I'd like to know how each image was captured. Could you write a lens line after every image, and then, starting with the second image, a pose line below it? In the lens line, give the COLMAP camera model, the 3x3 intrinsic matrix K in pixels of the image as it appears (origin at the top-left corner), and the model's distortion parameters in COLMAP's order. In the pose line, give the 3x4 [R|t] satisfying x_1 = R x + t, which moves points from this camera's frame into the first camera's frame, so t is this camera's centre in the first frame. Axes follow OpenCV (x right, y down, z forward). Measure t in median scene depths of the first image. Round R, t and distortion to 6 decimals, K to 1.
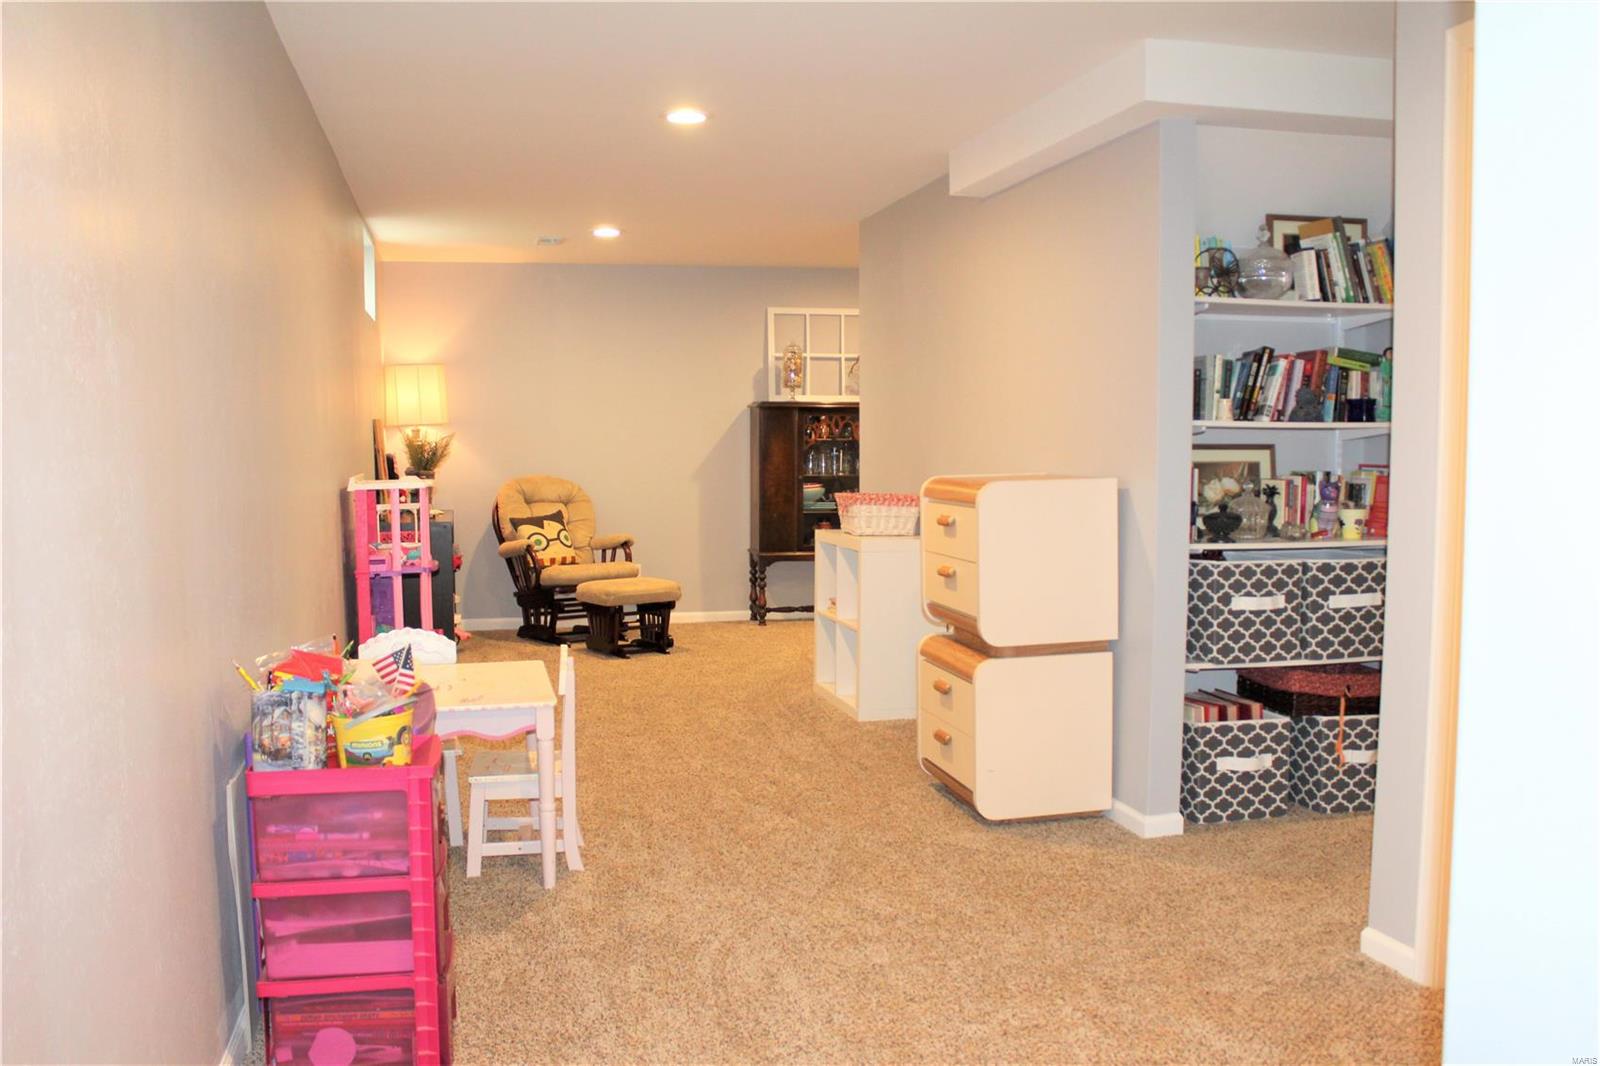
lens RADIAL K [[1340.0, 0, 800.2], [0, 1340.0, 532.3], [0, 0, 1]] dist [-0.151080, 0.122534]
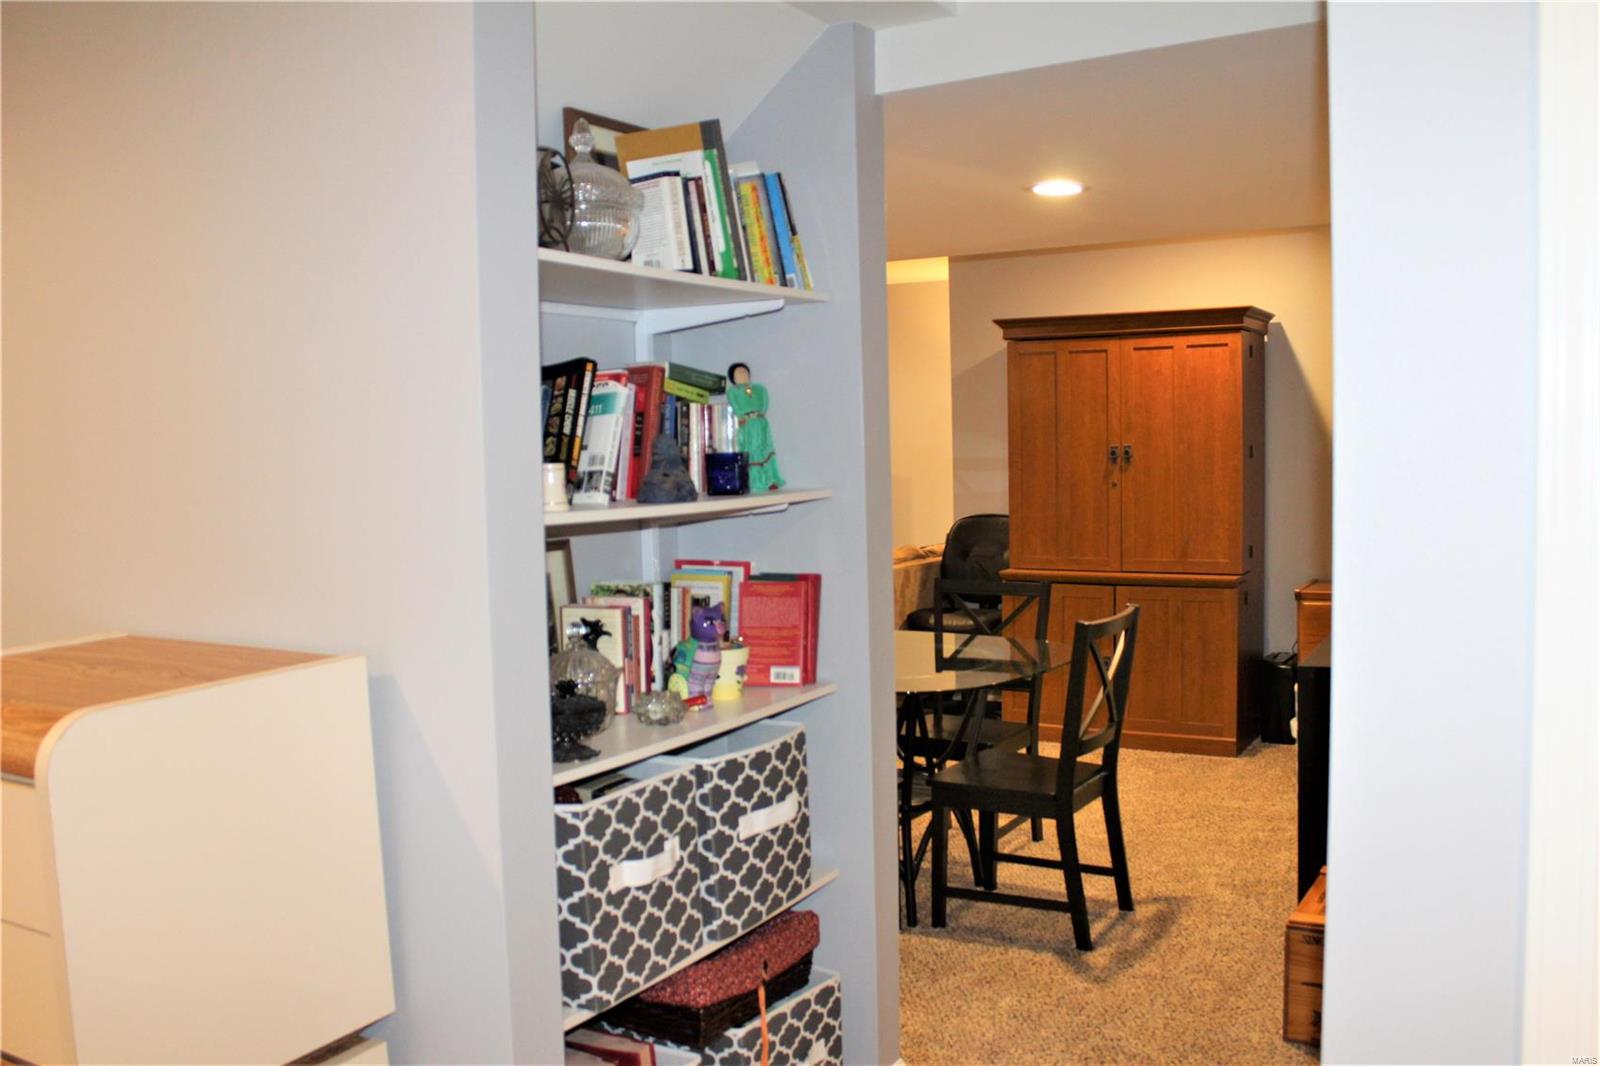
lens RADIAL K [[1340.0, 0, 790.2], [0, 1340.0, 541.6], [0, 0, 1]] dist [-0.151080, 0.122534]
pose [[0.669209, -0.067146, 0.740034, 0.015344], [0.072748, 0.997045, 0.024680, -0.078380], [-0.739504, 0.037320, 0.672116, 0.607173]]
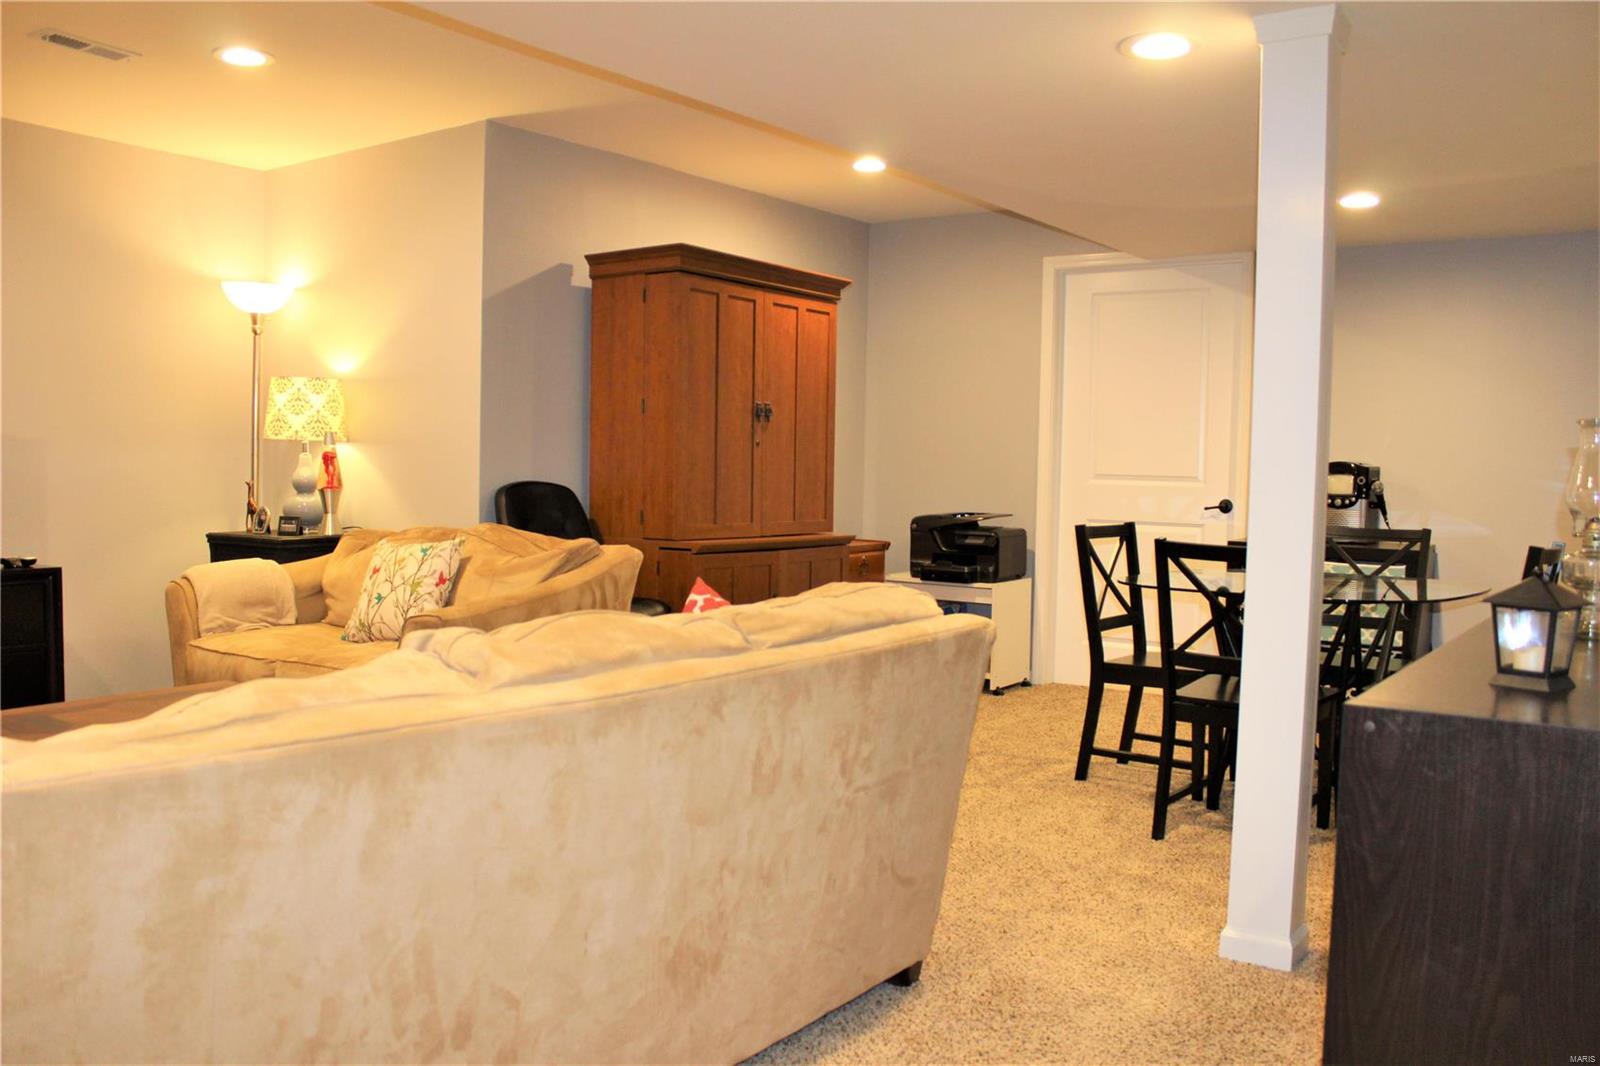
lens RADIAL K [[1340.0, 0, 826.2], [0, 1340.0, 562.0], [0, 0, 1]] dist [-0.151080, 0.122534]
pose [[-0.671789, -0.055774, 0.738640, 0.094146], [0.042267, 0.992650, 0.113397, -0.089063], [-0.739536, 0.107399, -0.664494, 1.119343]]
